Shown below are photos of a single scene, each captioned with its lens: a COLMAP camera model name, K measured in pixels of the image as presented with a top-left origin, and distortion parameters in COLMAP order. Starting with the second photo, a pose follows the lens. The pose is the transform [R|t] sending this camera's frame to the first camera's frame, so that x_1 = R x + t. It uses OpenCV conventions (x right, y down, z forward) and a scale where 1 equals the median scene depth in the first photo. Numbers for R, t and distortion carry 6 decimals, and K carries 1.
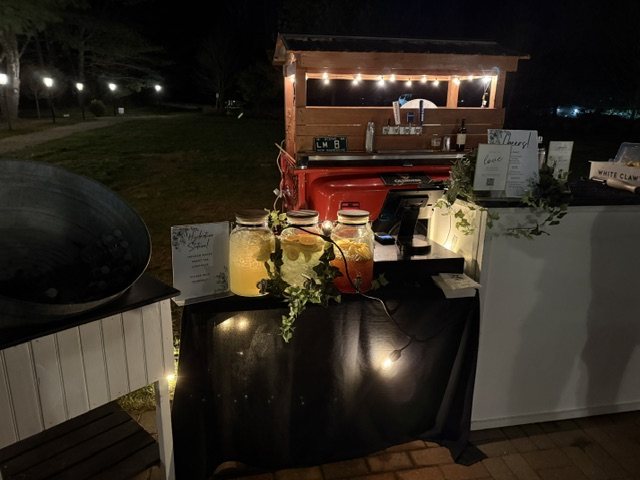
lens RADIAL K [[457.3, 0, 320.1], [0, 457.3, 211.1], [0, 0, 1]] dist [0.030026, -0.059115]
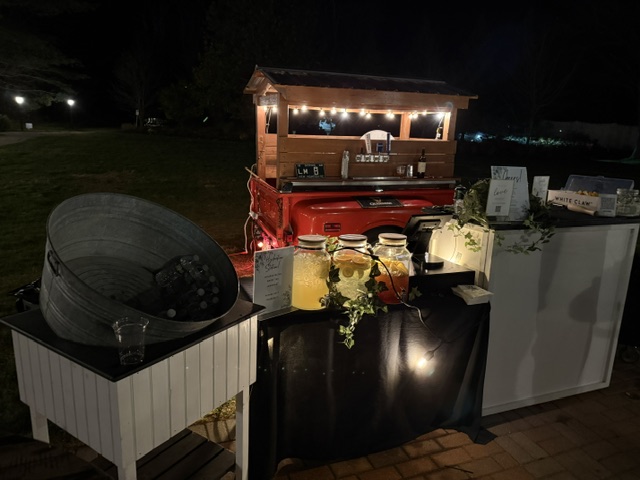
lens RADIAL K [[457.3, 0, 320.1], [0, 457.3, 211.1], [0, 0, 1]] dist [0.030026, -0.059115]
pose [[0.983618, -0.007063, 0.180128, -0.299651], [0.014430, 0.999110, -0.039623, -0.014858], [-0.179688, 0.041573, 0.982845, -0.124170]]
